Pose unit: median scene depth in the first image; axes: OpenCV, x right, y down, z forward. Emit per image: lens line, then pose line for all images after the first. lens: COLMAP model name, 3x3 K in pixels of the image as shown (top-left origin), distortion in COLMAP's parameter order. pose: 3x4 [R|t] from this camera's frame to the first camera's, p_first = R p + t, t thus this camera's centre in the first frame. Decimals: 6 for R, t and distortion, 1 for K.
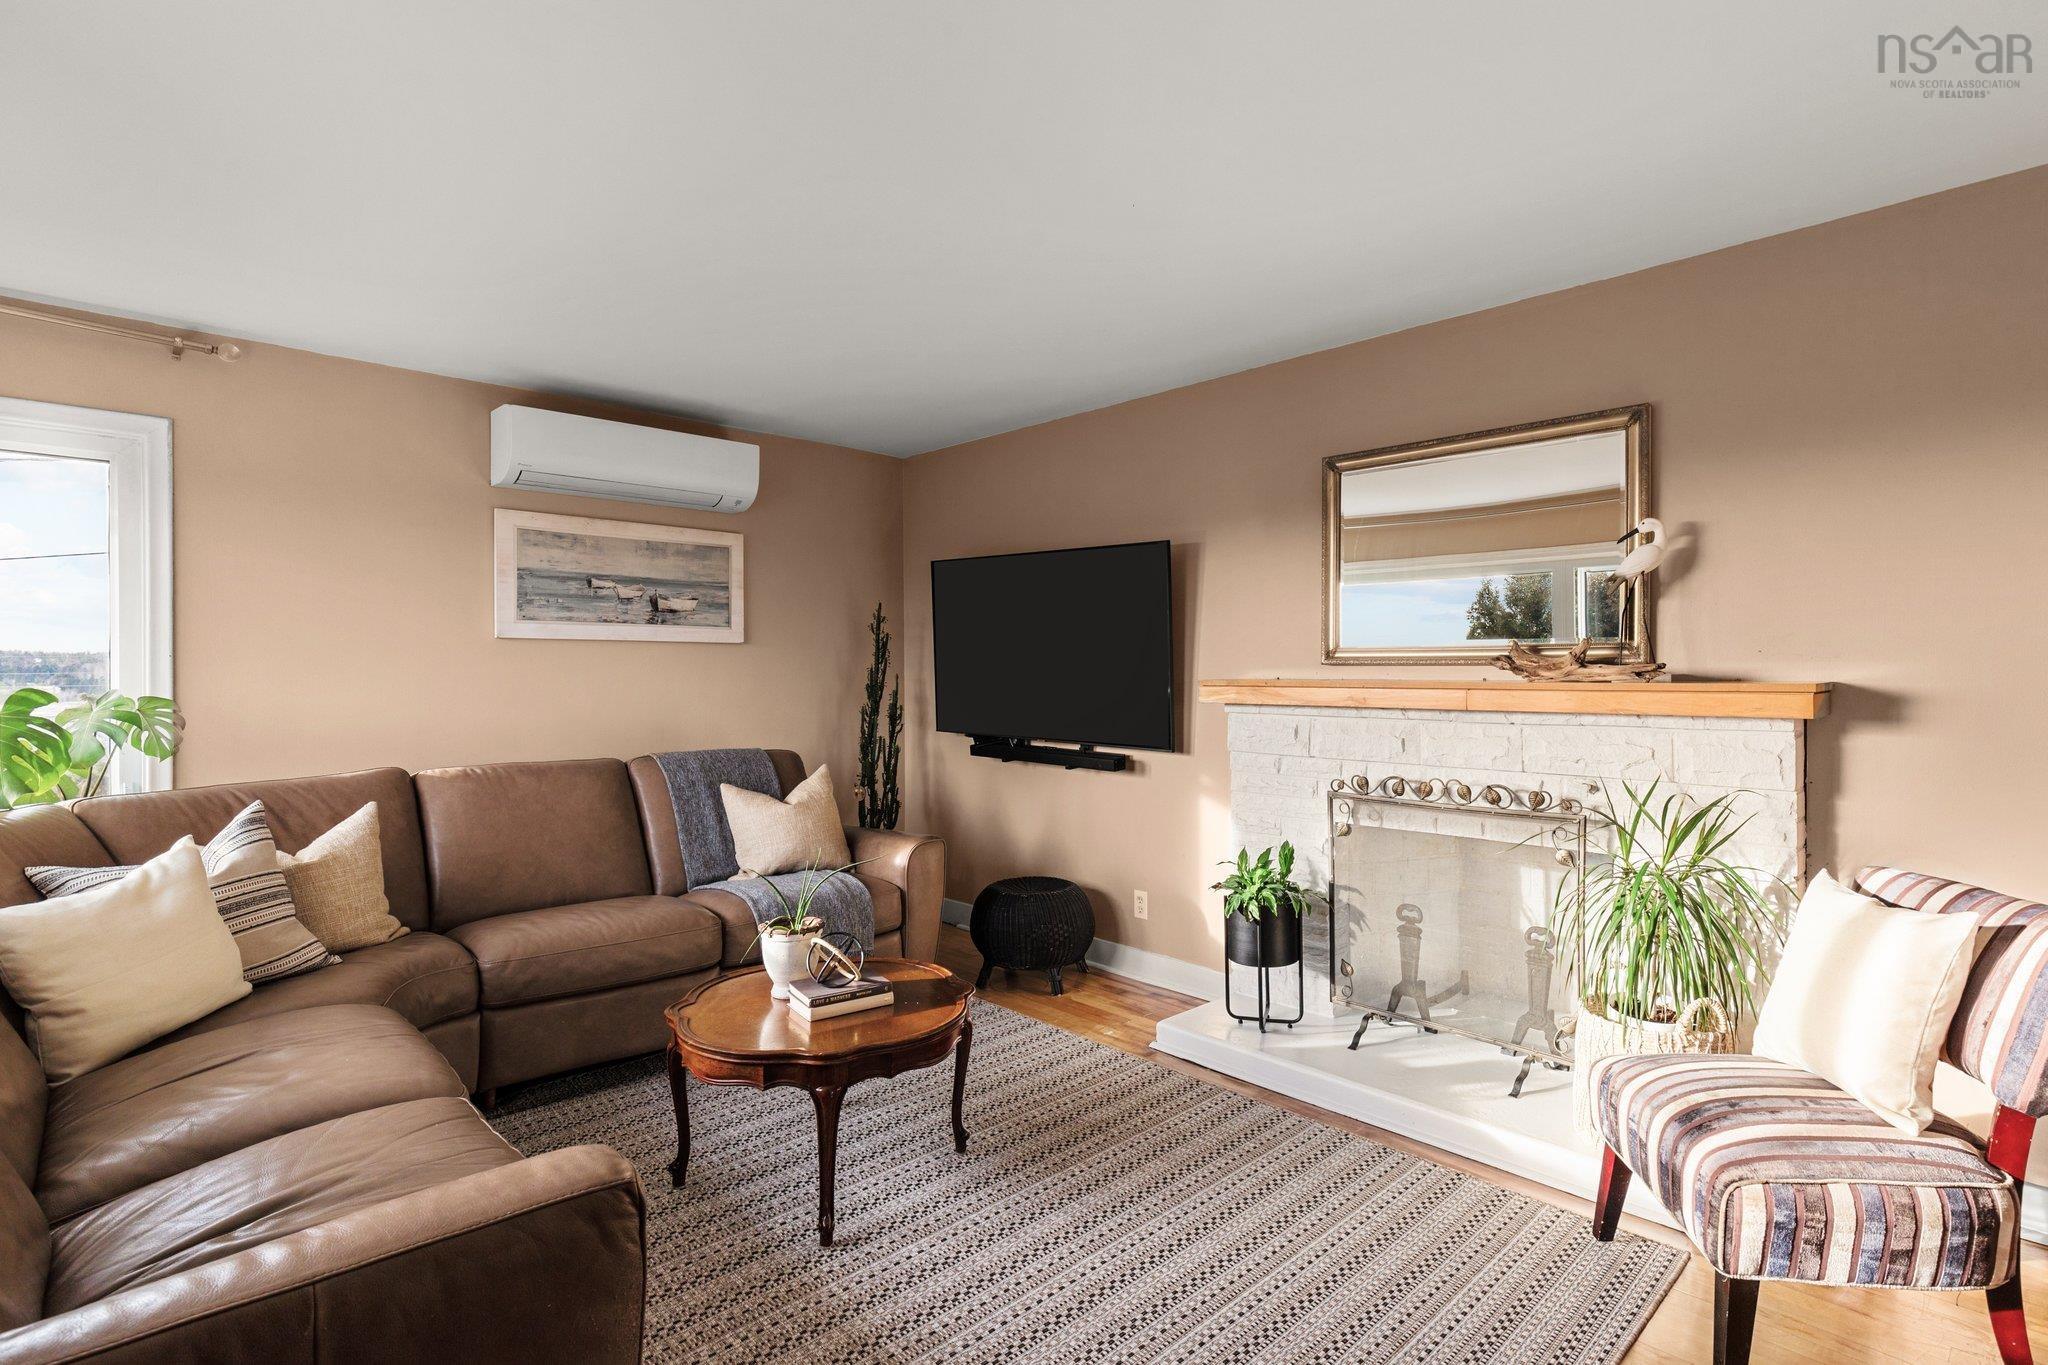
lens RADIAL K [[1033.0, 0, 1067.6], [0, 1033.0, 669.8], [0, 0, 1]] dist [0.107497, -0.060828]
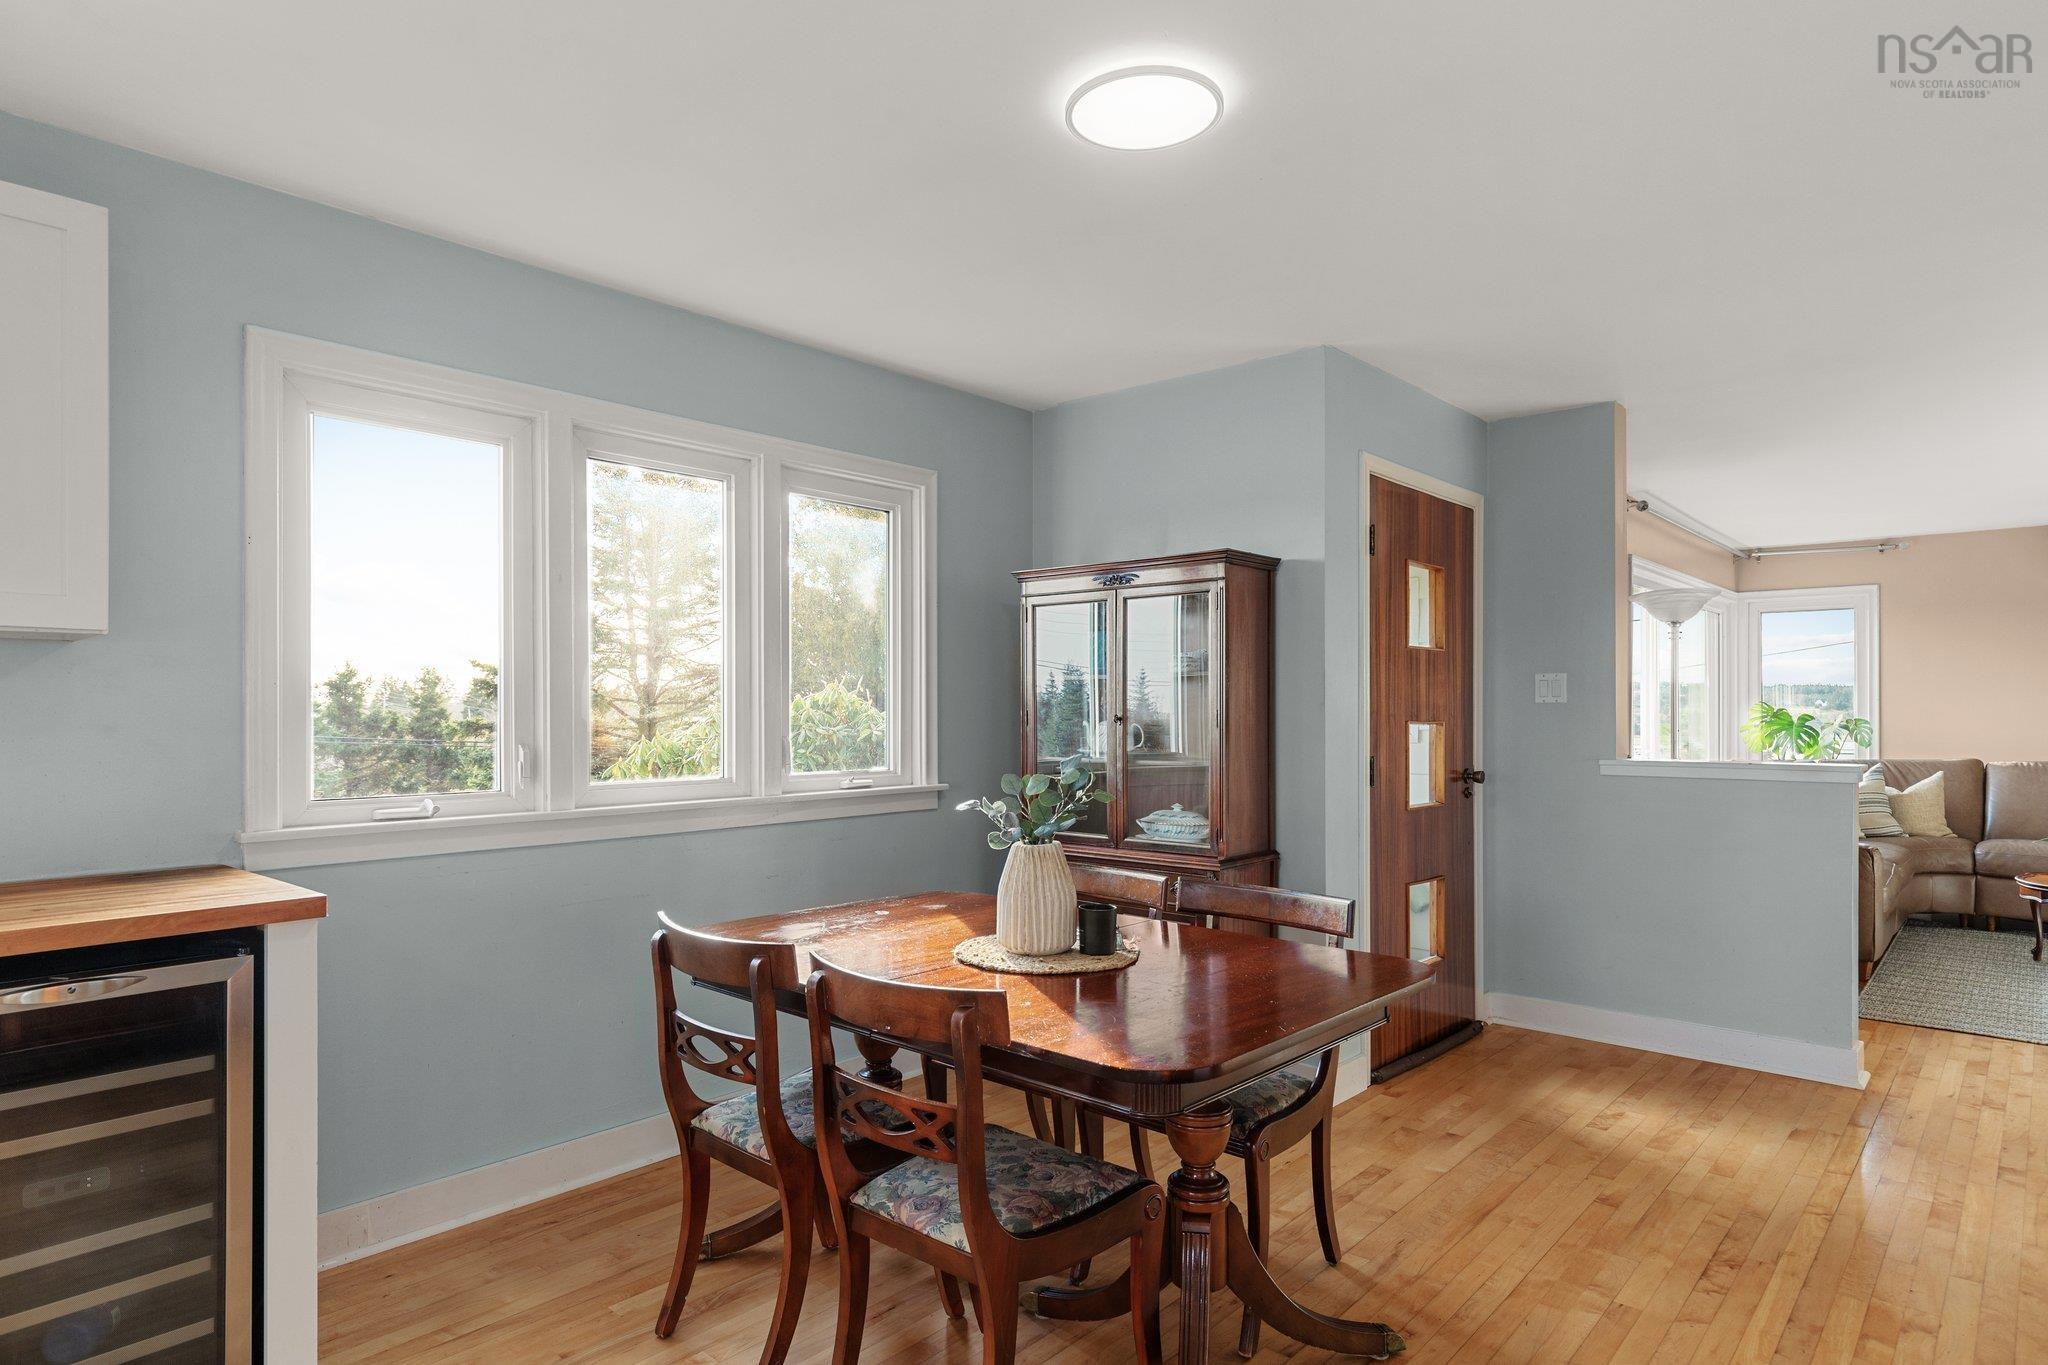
lens RADIAL K [[1153.3, 0, 1027.0], [0, 1153.3, 696.8], [0, 0, 1]] dist [0.009579, -0.000038]
pose [[0.079924, -0.014266, -0.996699, 1.023043], [0.001741, 0.999898, -0.014173, 0.008661], [0.996799, -0.000602, 0.079941, -0.654415]]
